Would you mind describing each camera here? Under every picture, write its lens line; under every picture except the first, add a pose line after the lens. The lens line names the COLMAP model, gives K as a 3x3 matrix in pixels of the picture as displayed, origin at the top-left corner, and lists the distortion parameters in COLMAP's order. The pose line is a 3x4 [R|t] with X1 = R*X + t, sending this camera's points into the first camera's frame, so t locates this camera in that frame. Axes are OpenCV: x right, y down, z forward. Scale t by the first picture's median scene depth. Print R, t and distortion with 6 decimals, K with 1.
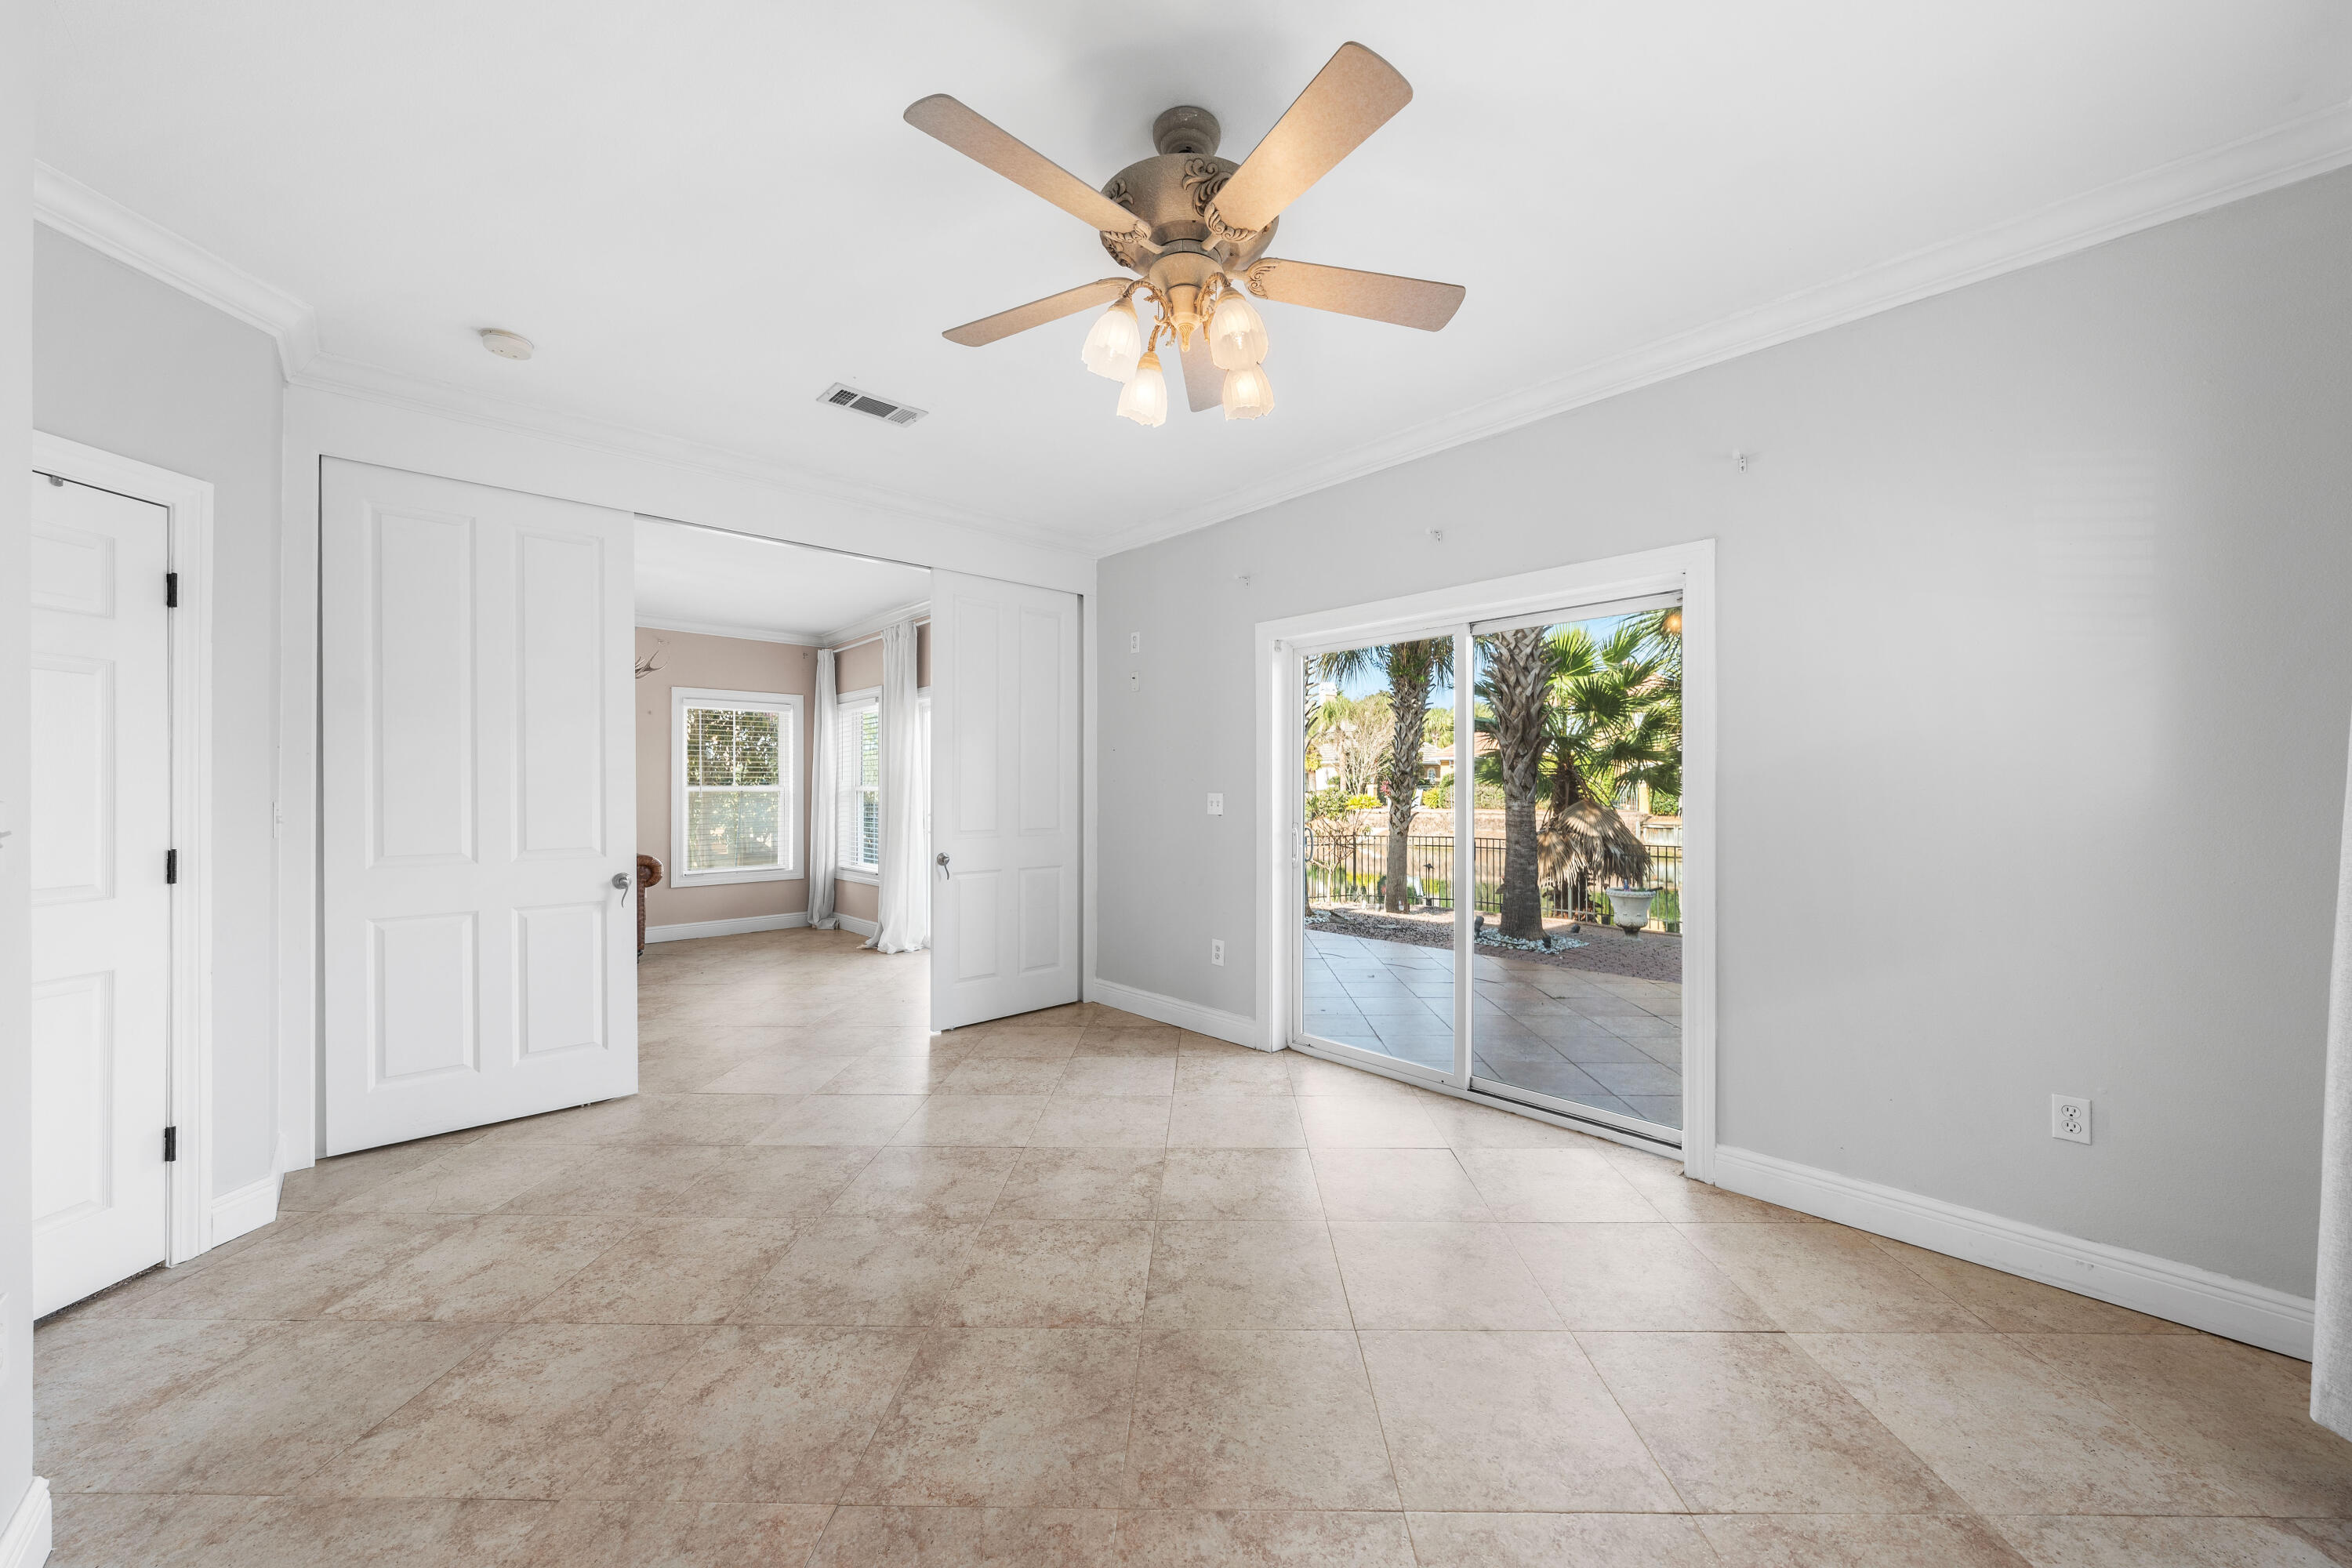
lens RADIAL K [[846.7, 0, 1193.3], [0, 846.7, 784.3], [0, 0, 1]] dist [-0.001762, -0.000187]
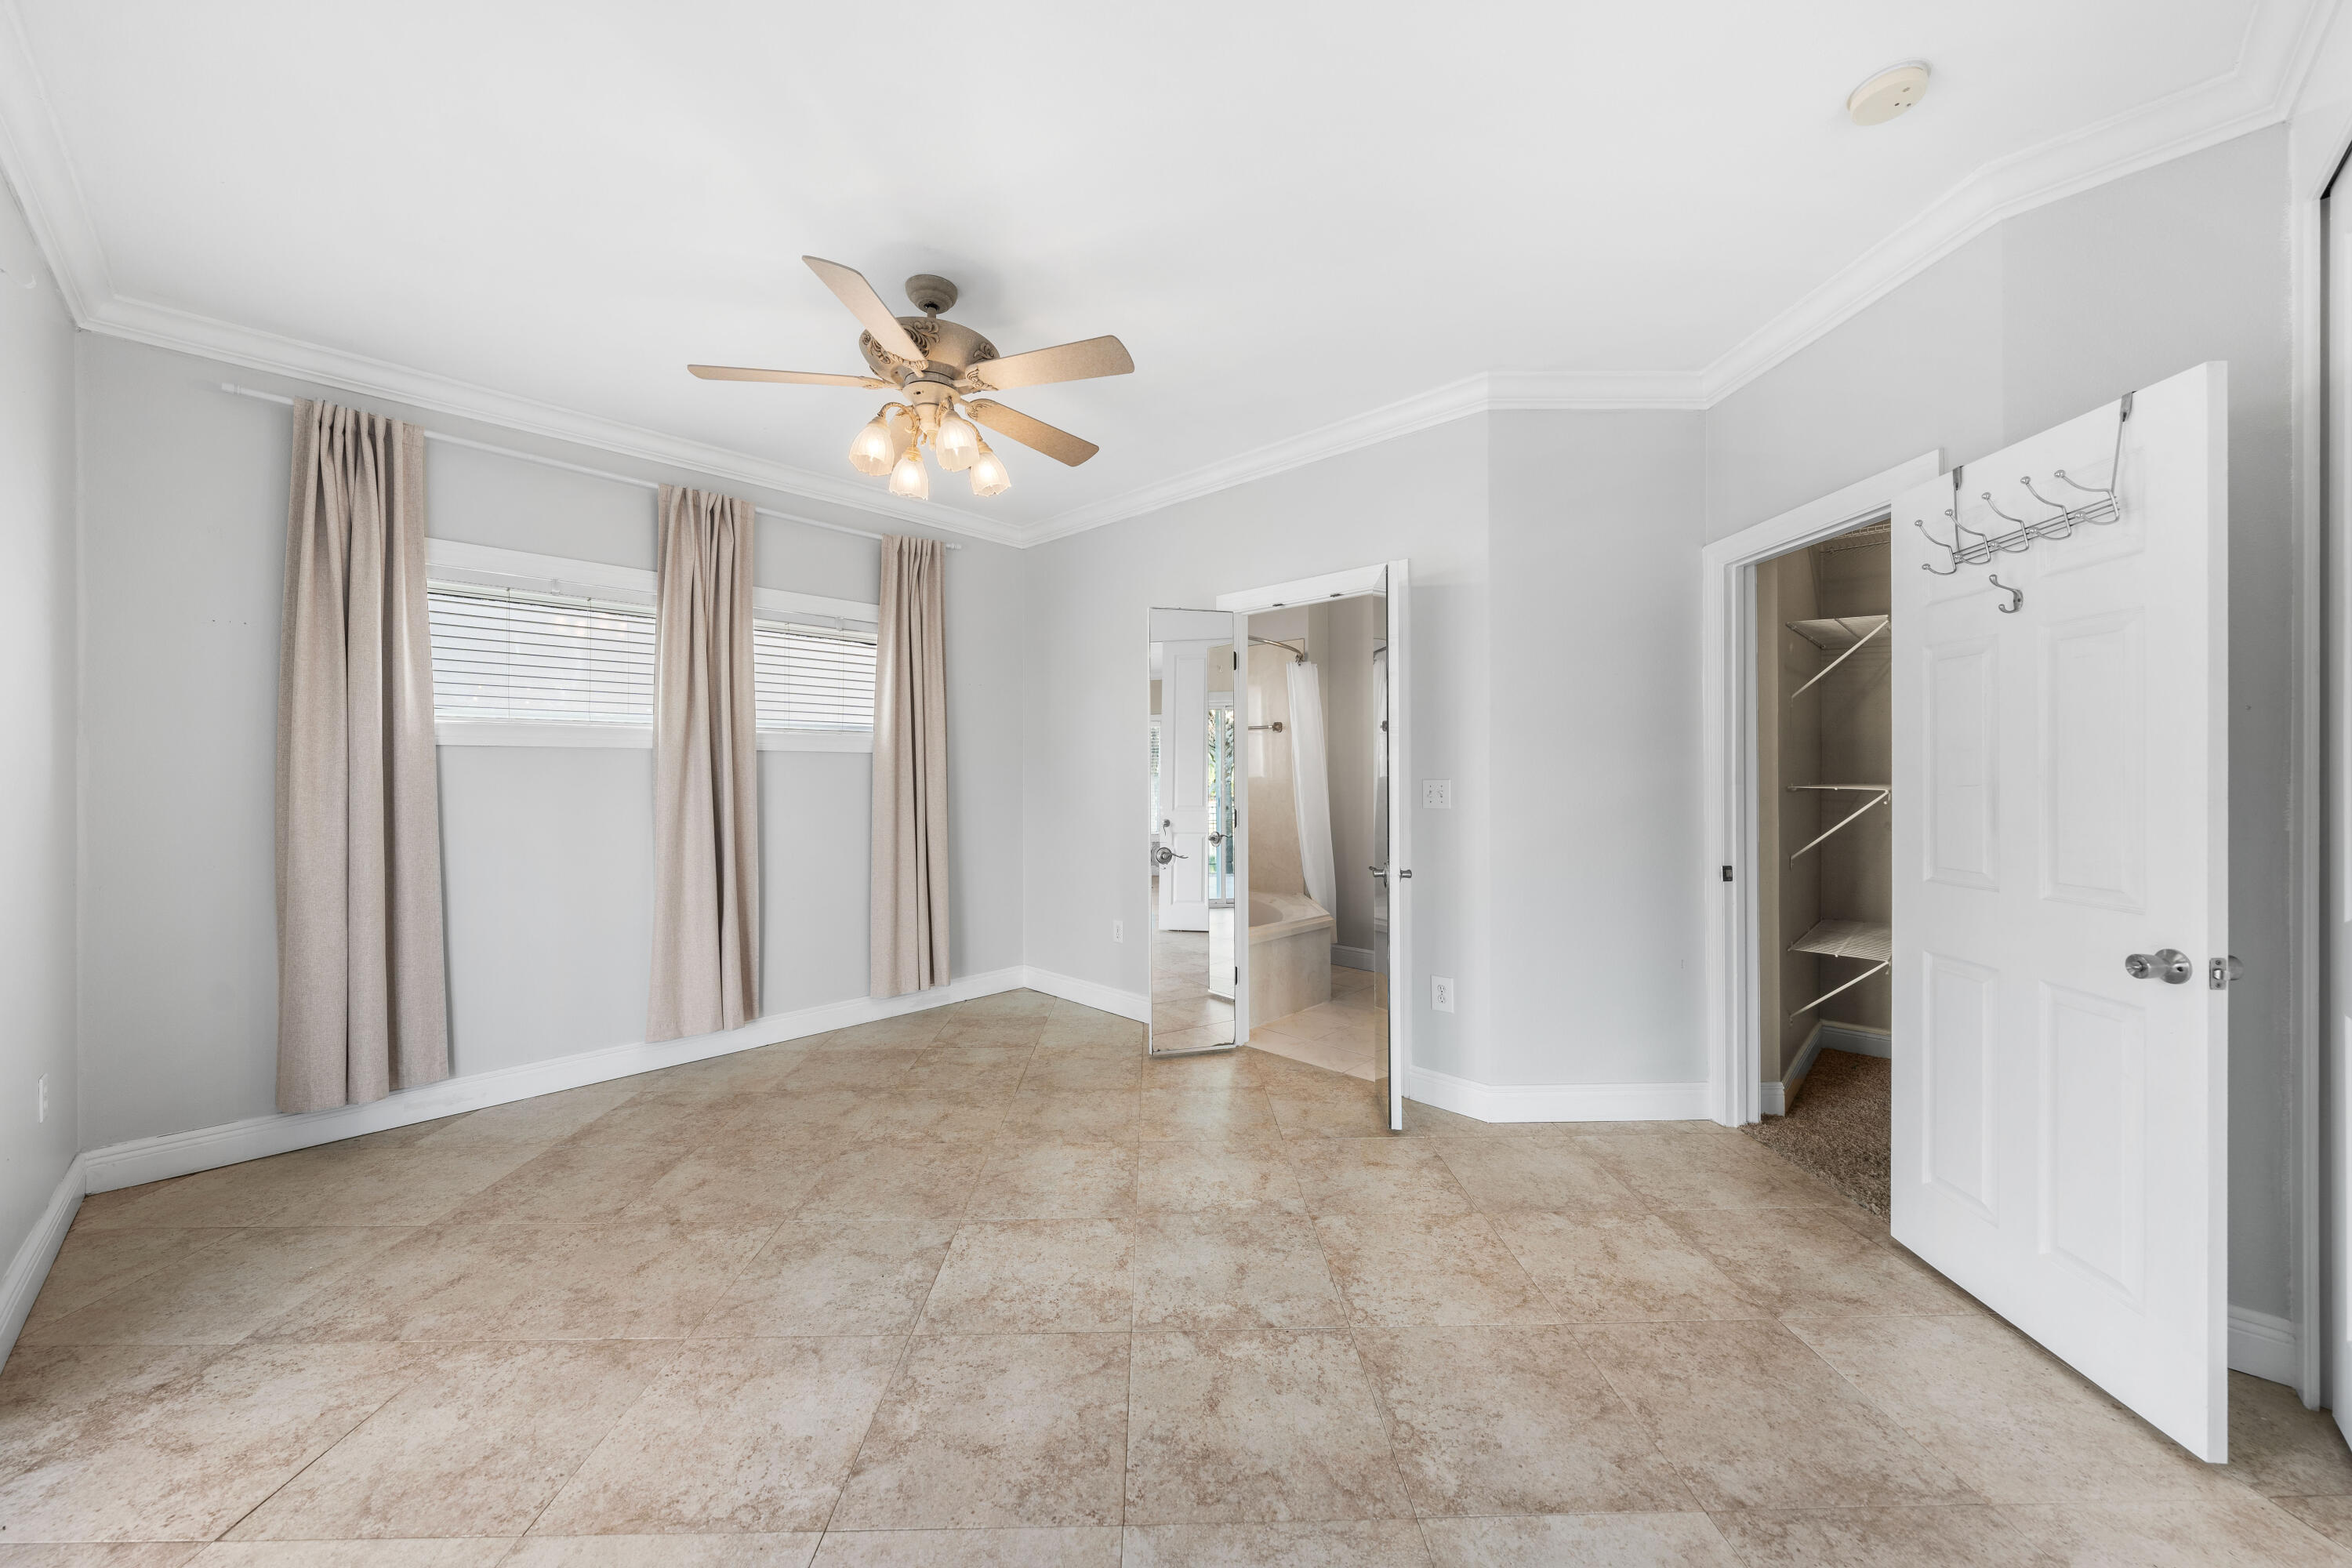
lens RADIAL K [[846.7, 0, 1193.3], [0, 846.7, 784.3], [0, 0, 1]] dist [-0.001762, -0.000187]
pose [[-0.997727, 0.002892, -0.067329, -0.262452], [0.002566, 0.999985, 0.004935, 0.008183], [0.067343, 0.004751, -0.997719, 1.866871]]
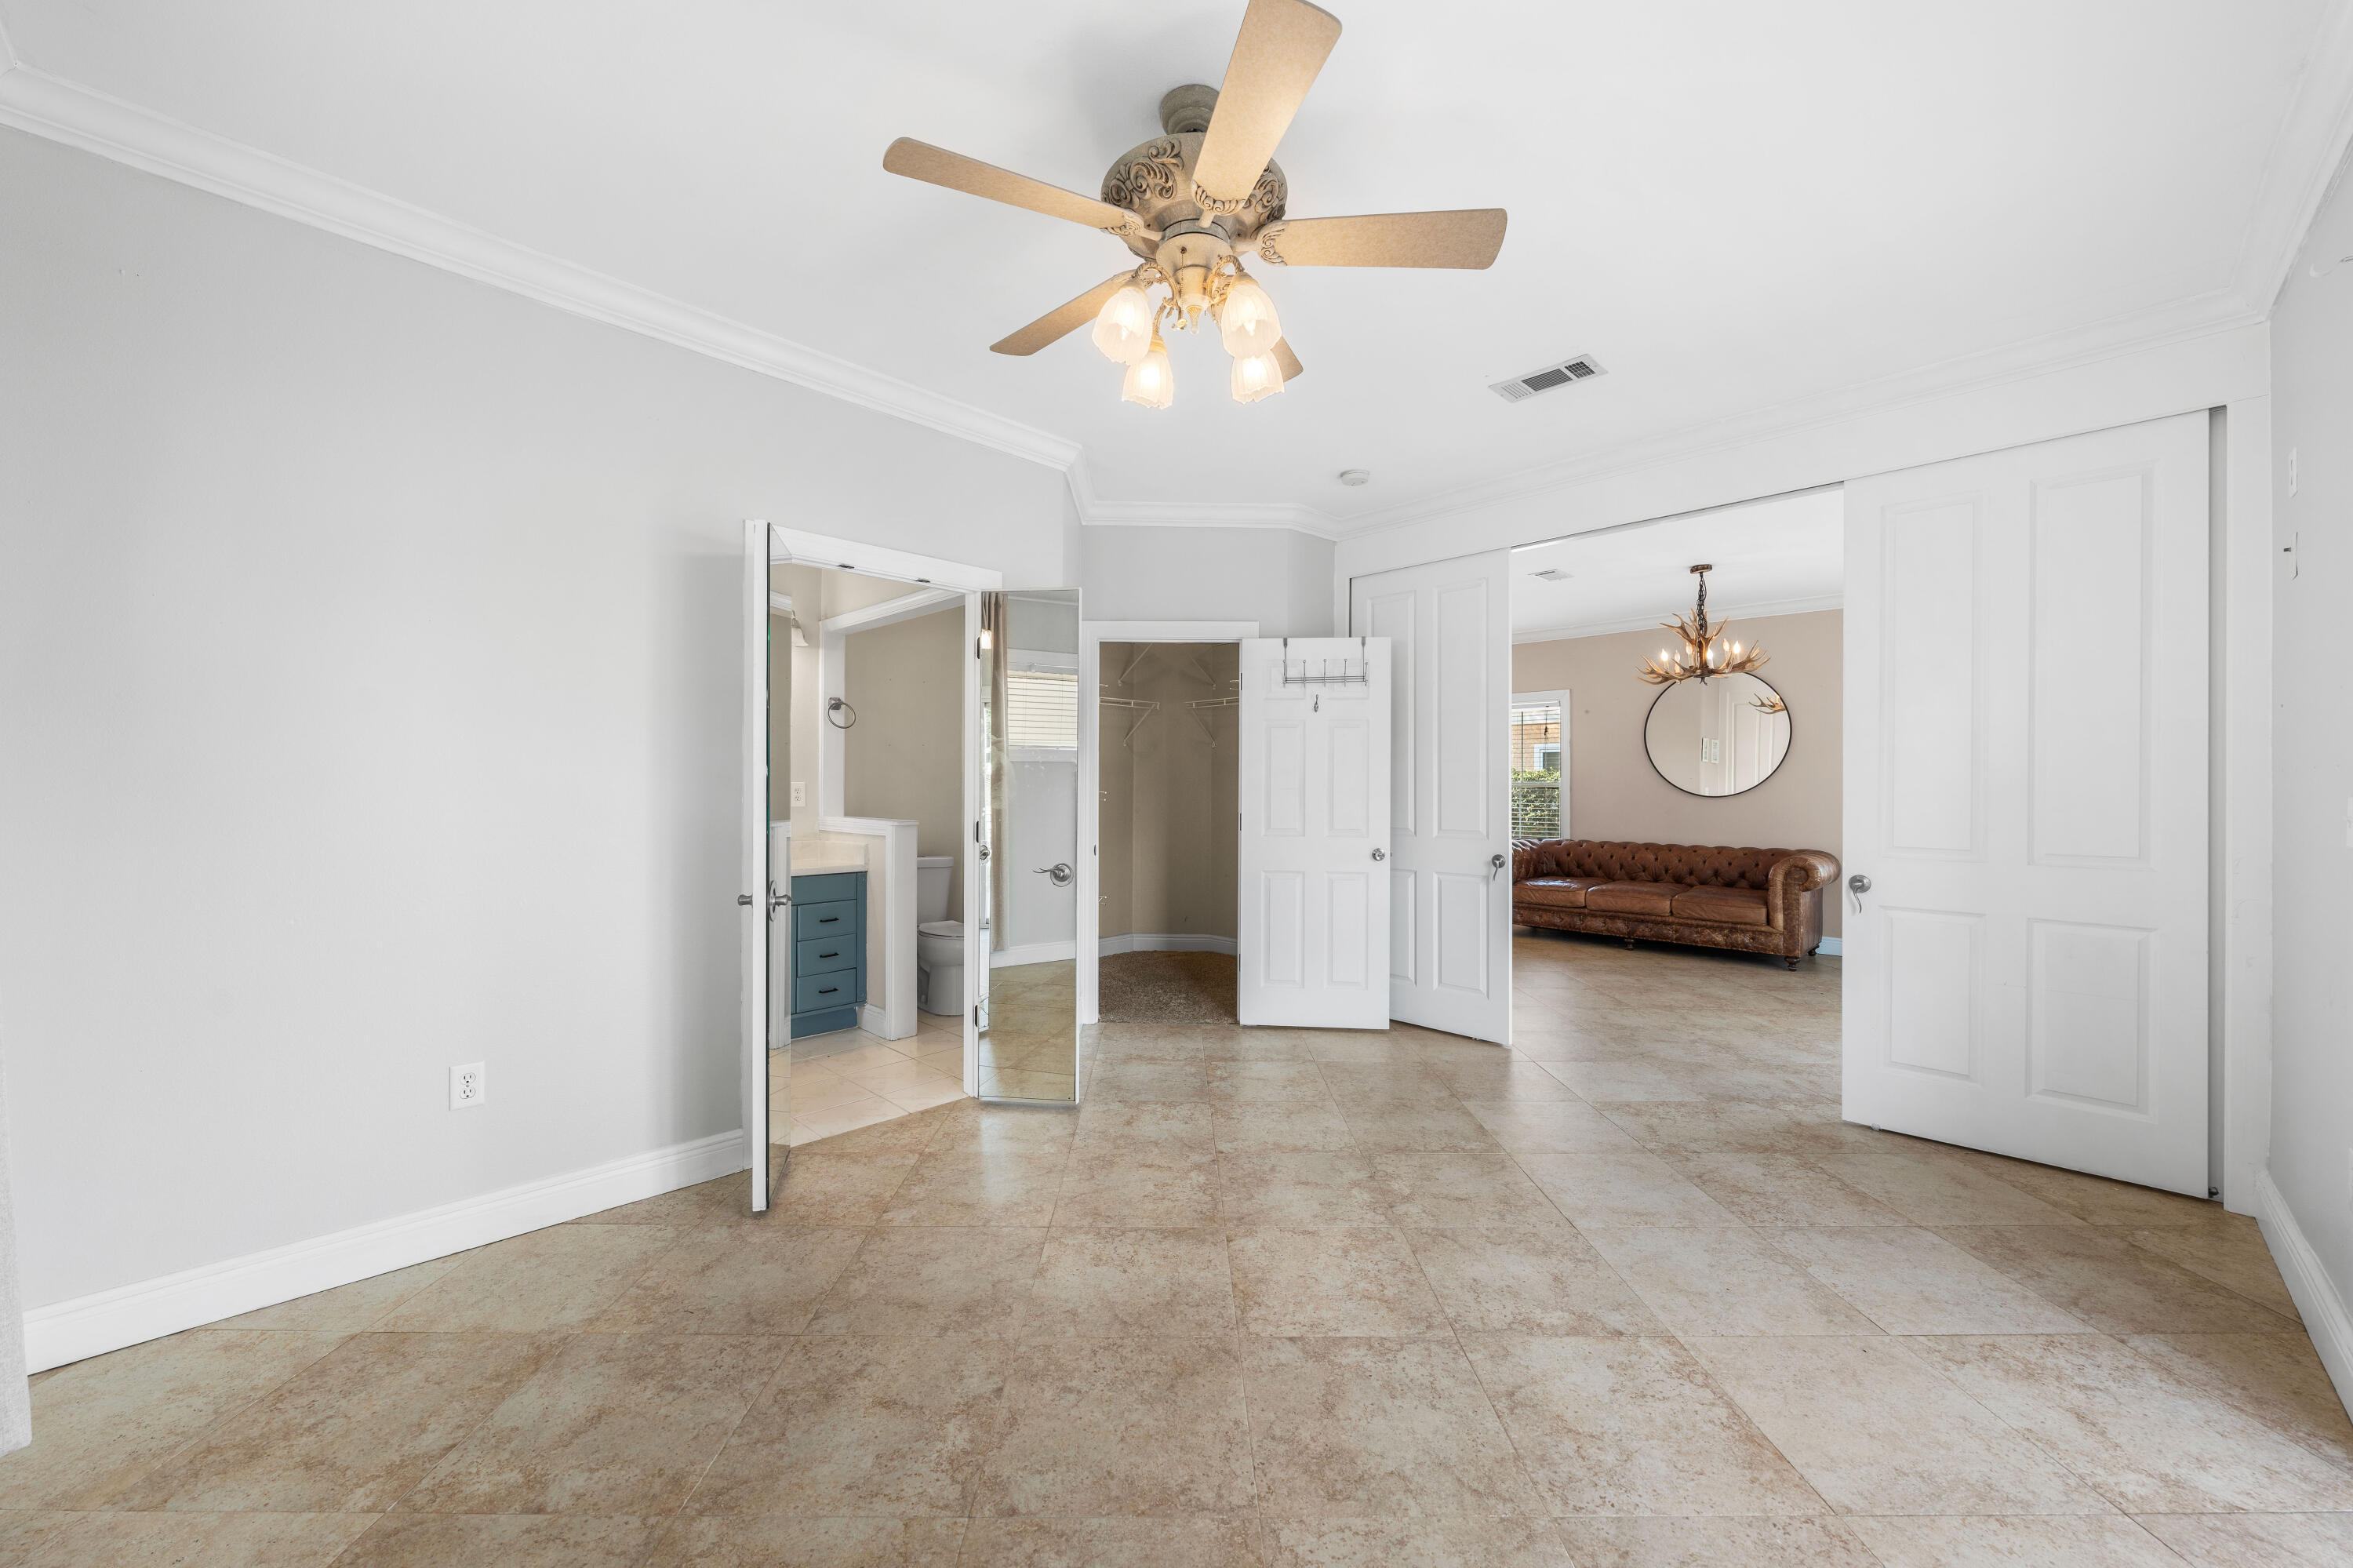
lens RADIAL K [[872.0, 0, 1176.5], [0, 872.0, 784.0], [0, 0, 1]] dist [-0.000500, -0.000173]
pose [[0.032911, 0.001666, -0.999457, 0.783693], [0.000309, 0.999999, 0.001677, 0.004258], [0.999458, -0.000364, 0.032911, 0.747408]]
